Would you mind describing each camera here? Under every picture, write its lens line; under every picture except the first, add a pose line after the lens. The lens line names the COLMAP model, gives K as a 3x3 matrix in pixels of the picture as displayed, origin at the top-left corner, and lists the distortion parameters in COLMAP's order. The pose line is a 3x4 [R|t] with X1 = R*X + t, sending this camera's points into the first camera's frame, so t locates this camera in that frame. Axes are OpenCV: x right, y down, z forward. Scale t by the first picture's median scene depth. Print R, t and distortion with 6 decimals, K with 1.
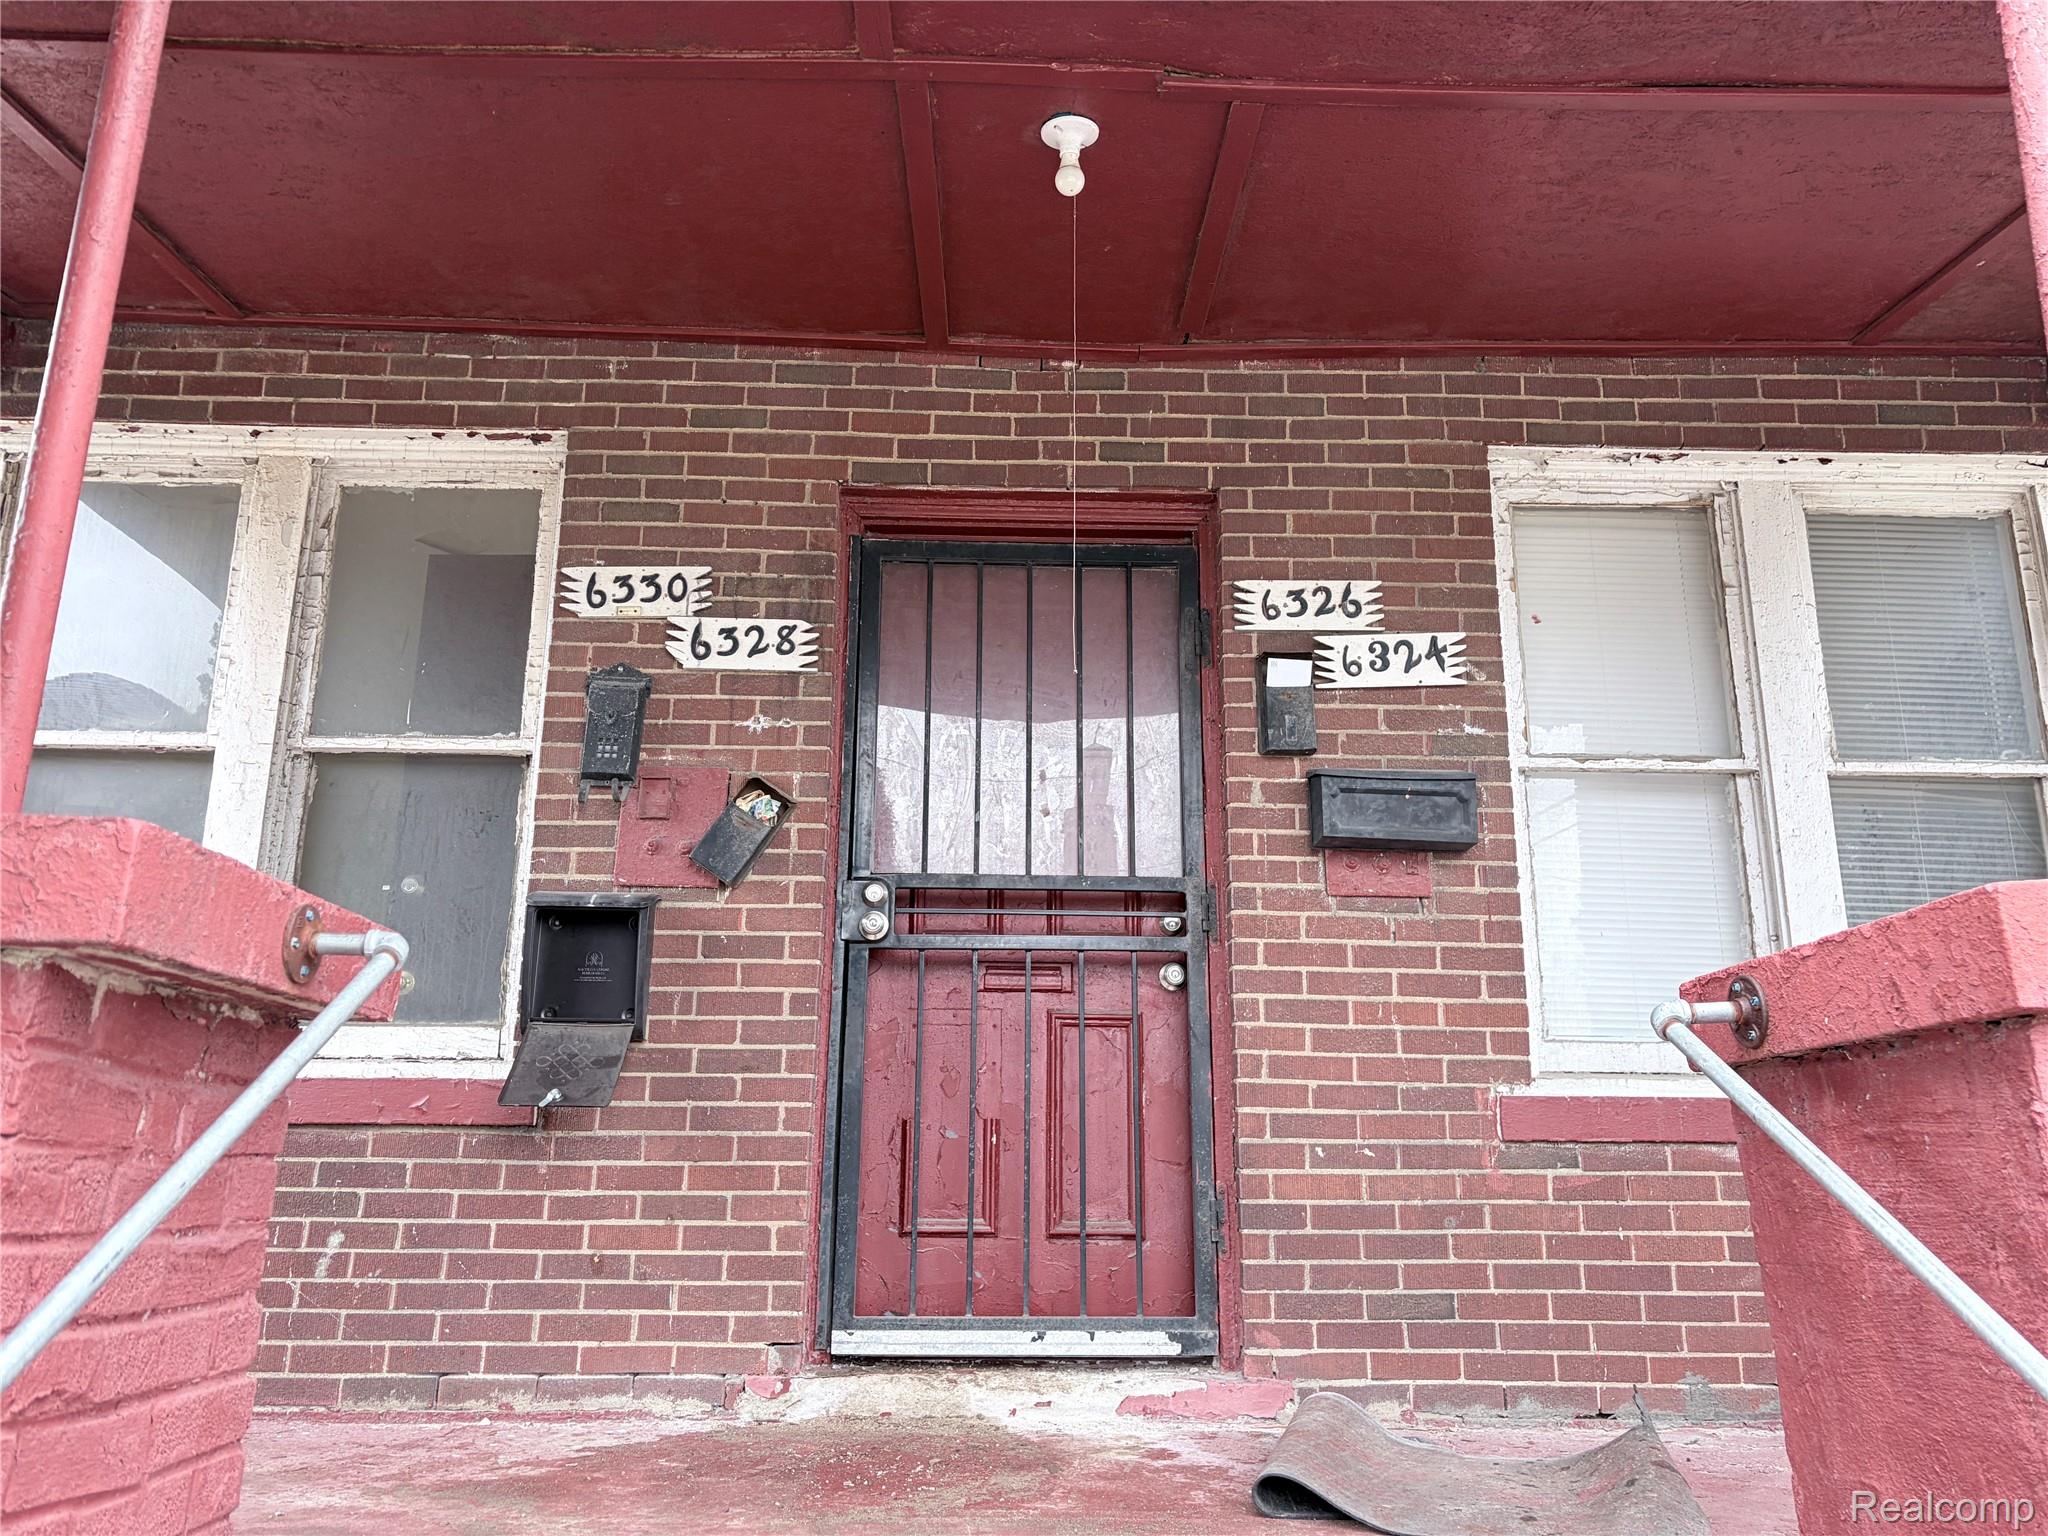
lens RADIAL K [[1539.4, 0, 1062.1], [0, 1539.4, 772.9], [0, 0, 1]] dist [0.011571, -0.000764]
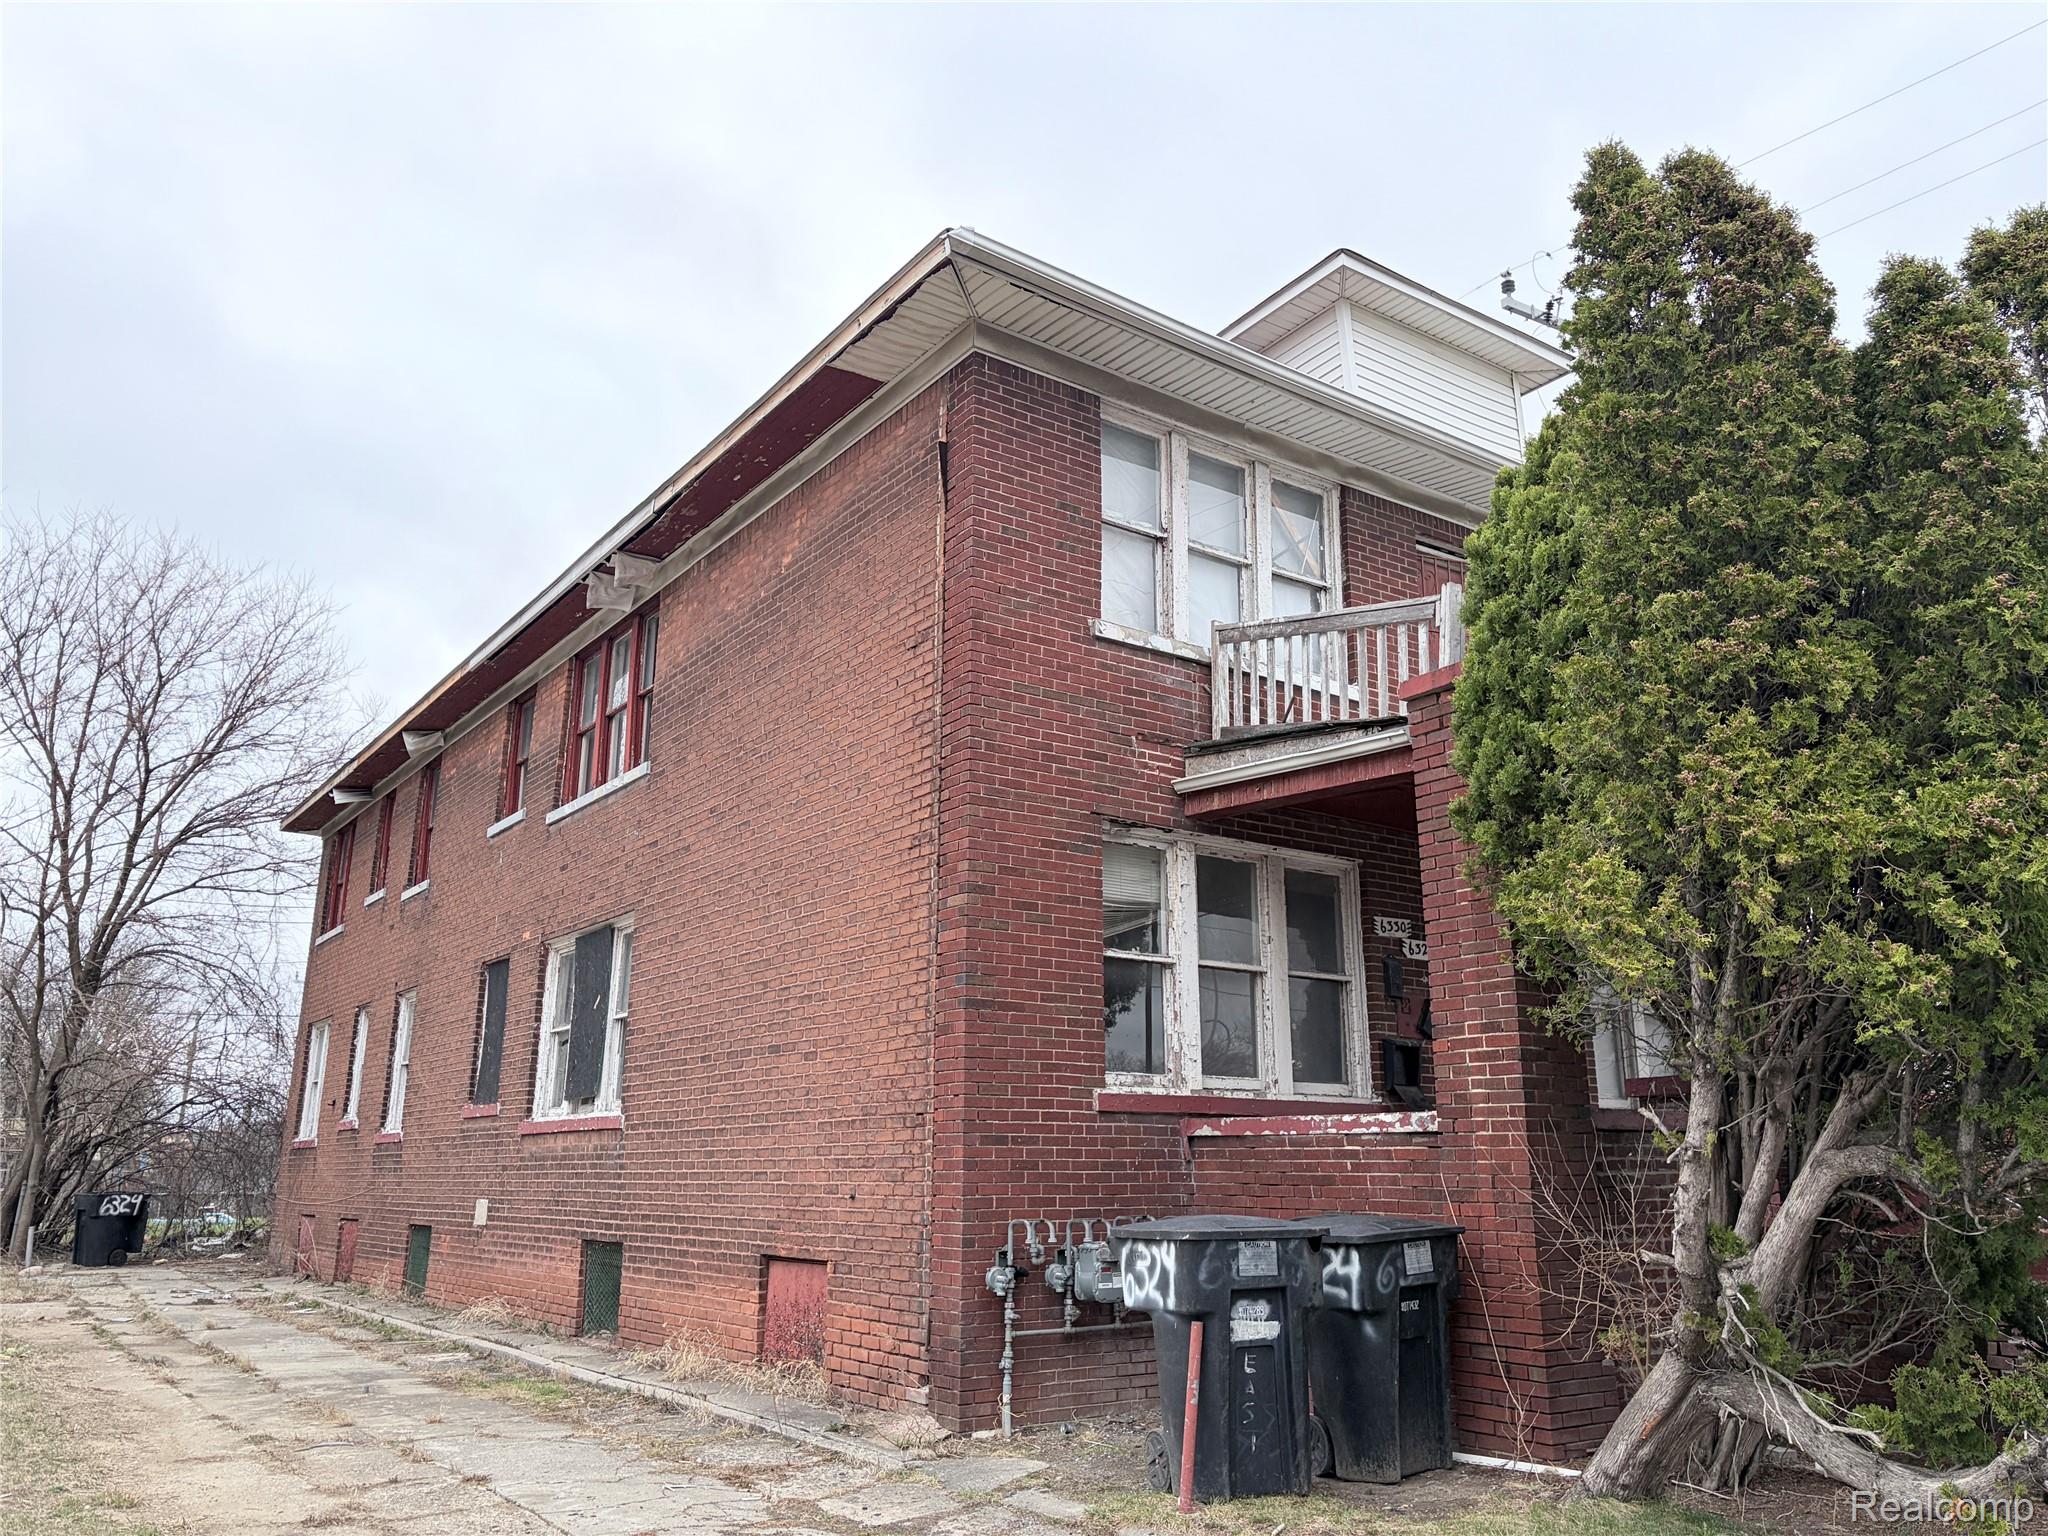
lens RADIAL K [[1539.4, 0, 1062.1], [0, 1539.4, 772.9], [0, 0, 1]] dist [0.011571, -0.000764]
pose [[0.833350, 0.140399, 0.534617, -2.336962], [-0.144391, 0.988914, -0.034631, -0.214468], [-0.533553, -0.048334, 0.844384, -1.033876]]
